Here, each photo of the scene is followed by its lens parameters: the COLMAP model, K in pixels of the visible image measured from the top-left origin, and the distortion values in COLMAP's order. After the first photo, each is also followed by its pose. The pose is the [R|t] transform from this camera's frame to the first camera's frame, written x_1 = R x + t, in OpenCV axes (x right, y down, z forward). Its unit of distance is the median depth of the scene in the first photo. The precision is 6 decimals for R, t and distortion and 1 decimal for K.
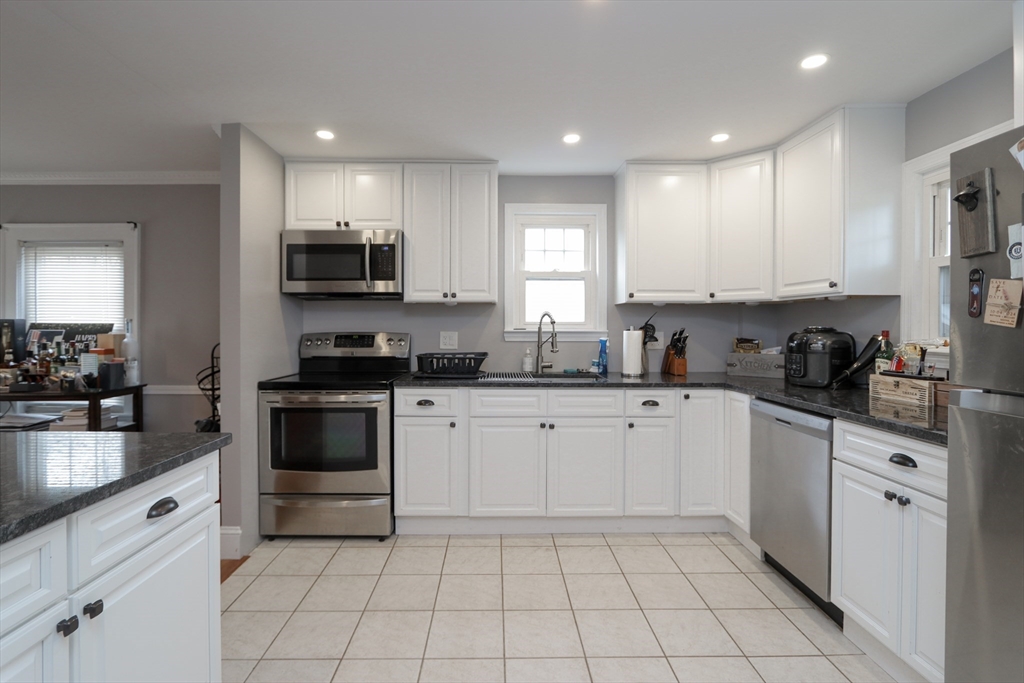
lens RADIAL K [[477.7, 0, 488.1], [0, 477.7, 331.6], [0, 0, 1]] dist [-0.020924, 0.004241]
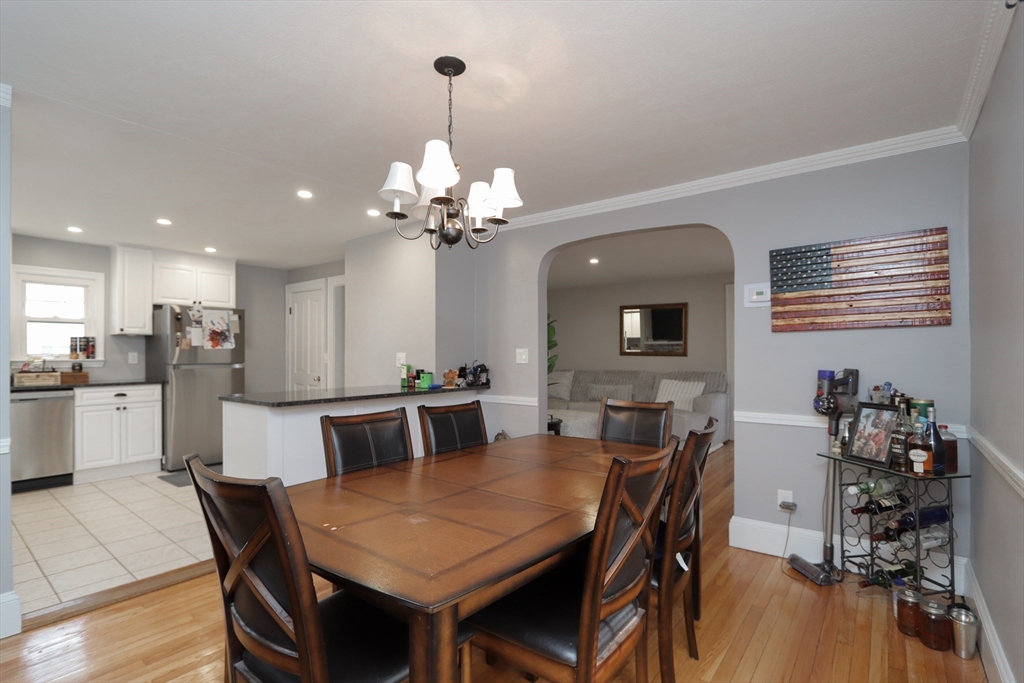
lens RADIAL K [[477.7, 0, 502.7], [0, 477.7, 348.2], [0, 0, 1]] dist [-0.020924, 0.004241]
pose [[-0.777976, 0.008129, 0.628242, -1.335654], [0.007047, 0.999966, -0.004211, 0.005184], [-0.628255, 0.001151, -0.778007, 0.863875]]
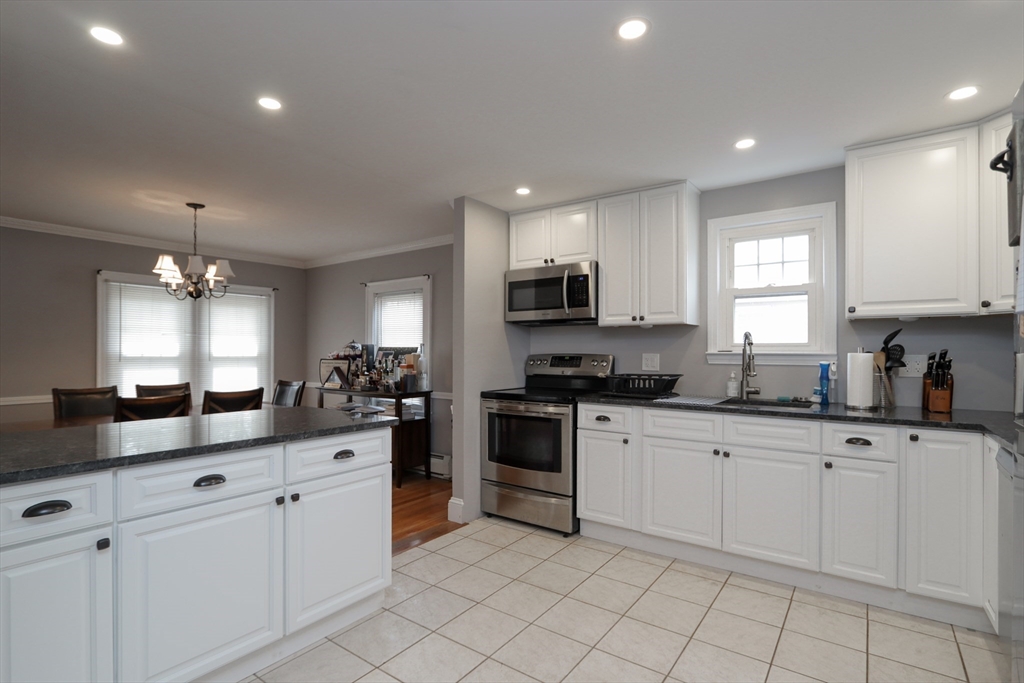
lens RADIAL K [[477.7, 0, 505.0], [0, 477.7, 351.6], [0, 0, 1]] dist [-0.020924, 0.004241]
pose [[0.808031, 0.001183, -0.589139, 0.296799], [-0.007455, 0.999938, -0.008217, 0.007212], [0.589093, 0.011032, 0.807990, -0.009400]]
